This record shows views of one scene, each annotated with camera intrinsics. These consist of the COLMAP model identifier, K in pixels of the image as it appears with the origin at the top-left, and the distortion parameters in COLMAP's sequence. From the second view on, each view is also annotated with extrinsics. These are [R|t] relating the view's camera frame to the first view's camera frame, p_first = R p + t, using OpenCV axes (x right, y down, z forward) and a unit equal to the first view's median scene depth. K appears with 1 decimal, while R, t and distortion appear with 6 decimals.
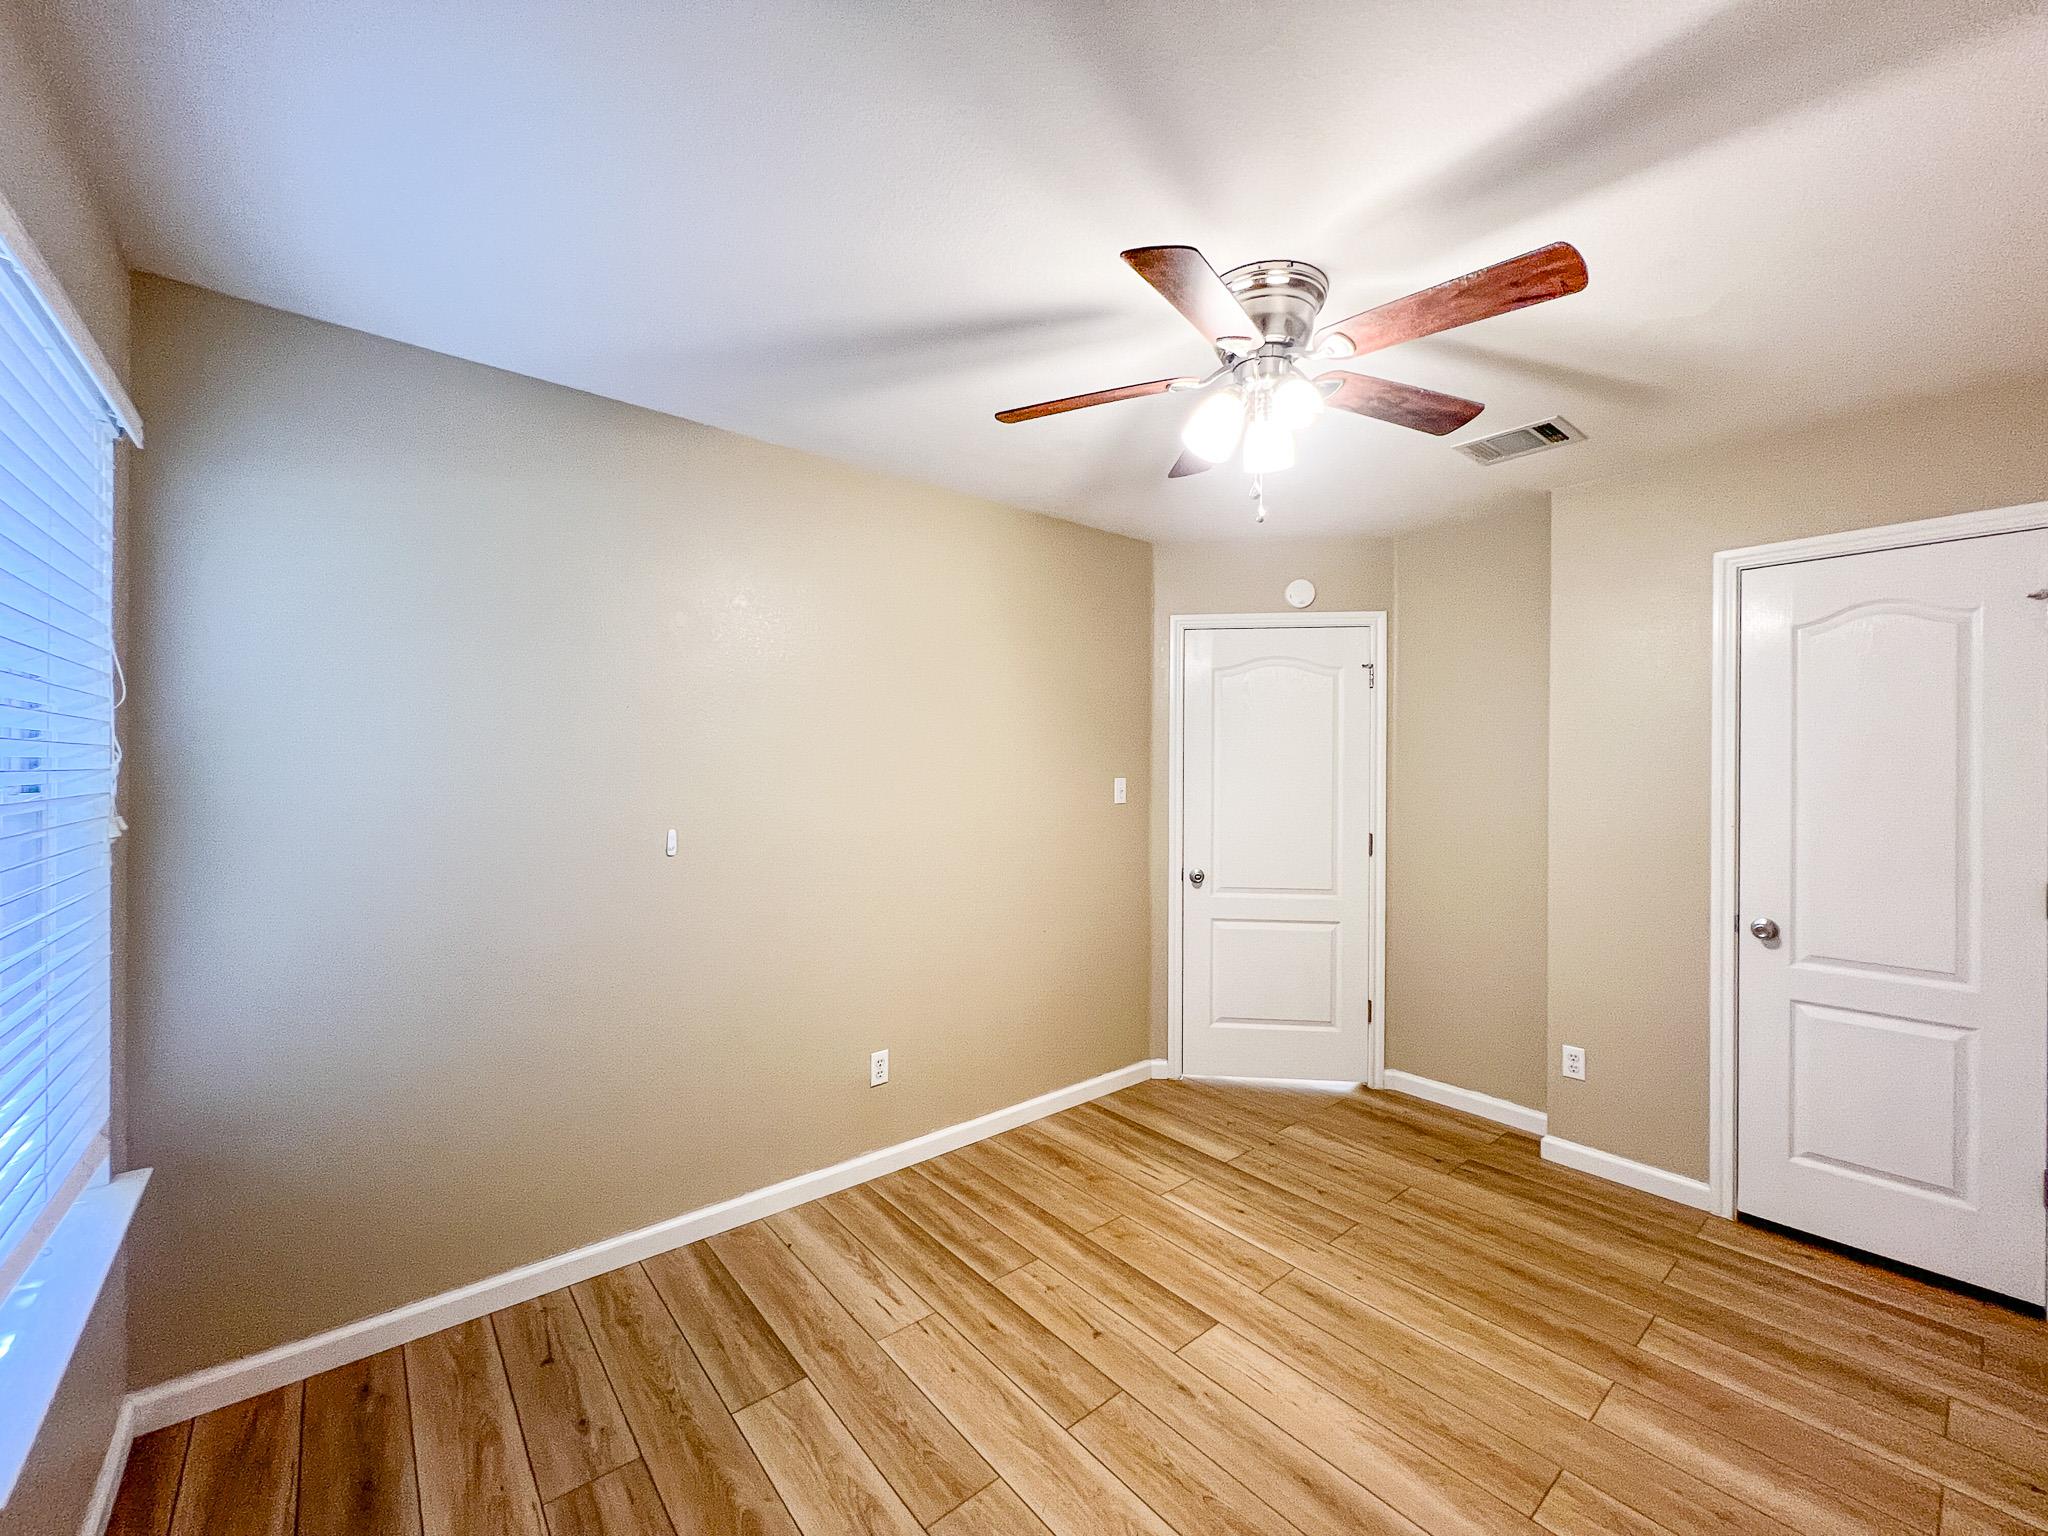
lens RADIAL K [[825.2, 0, 1022.3], [0, 825.2, 773.4], [0, 0, 1]] dist [-0.005385, 0.002061]
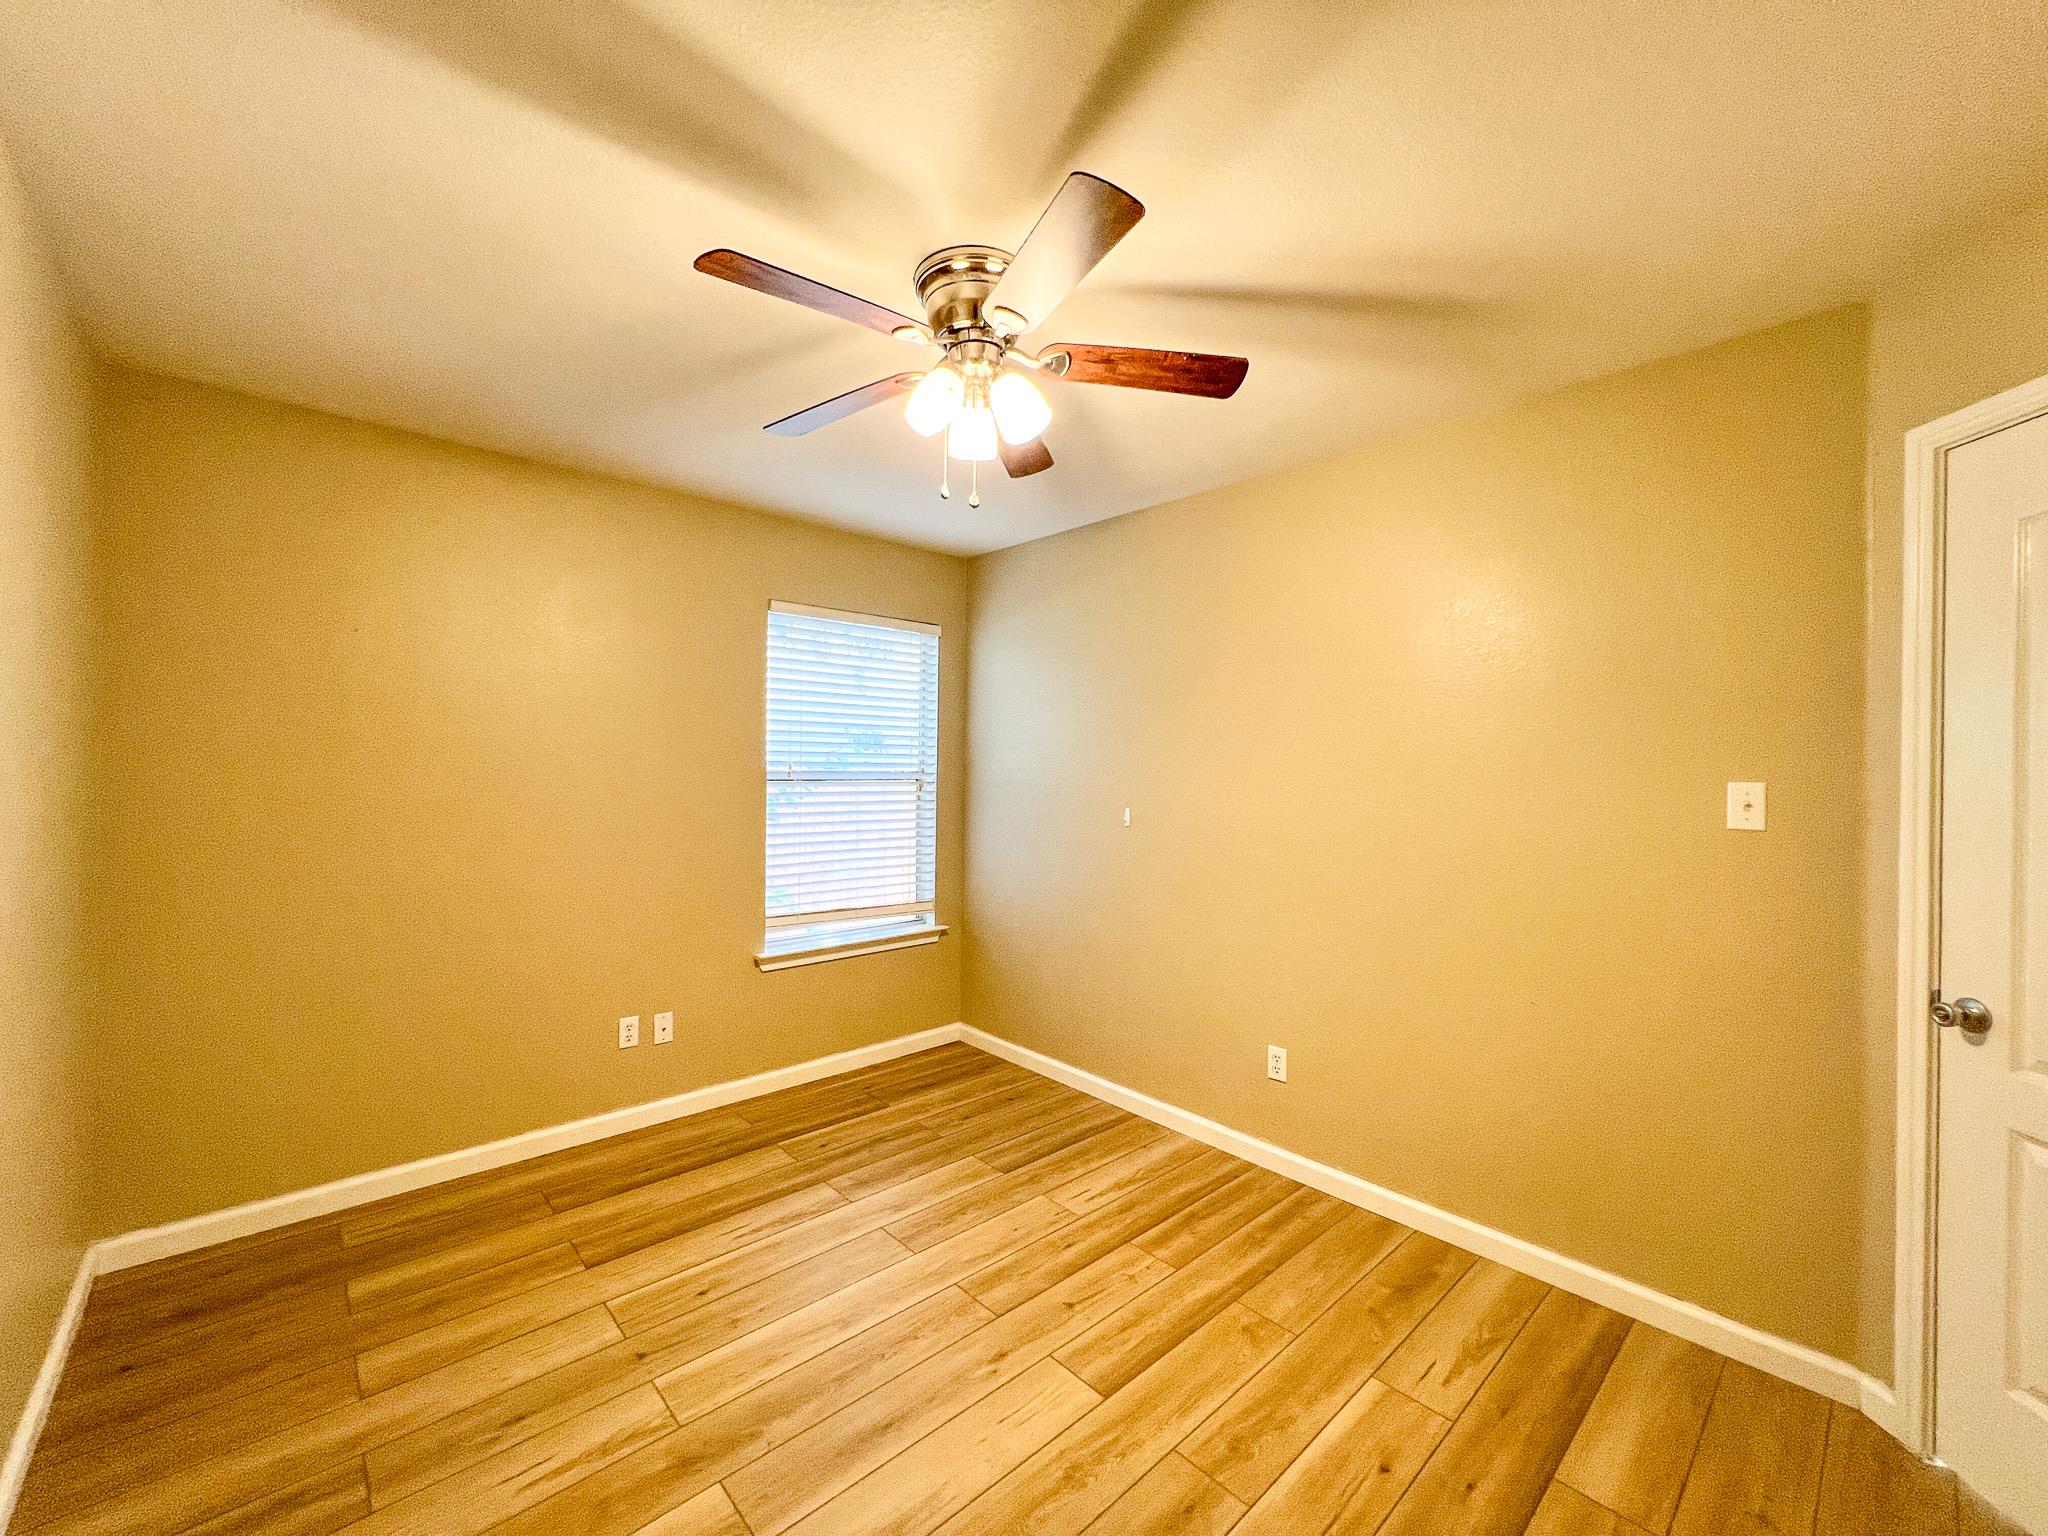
lens RADIAL K [[819.0, 0, 1023.7], [0, 819.0, 760.1], [0, 0, 1]] dist [-0.001845, -0.001077]
pose [[0.045309, -0.015836, -0.998847, 0.949813], [-0.020261, 0.999654, -0.016768, 0.012359], [0.998768, 0.020997, 0.044973, 0.743742]]
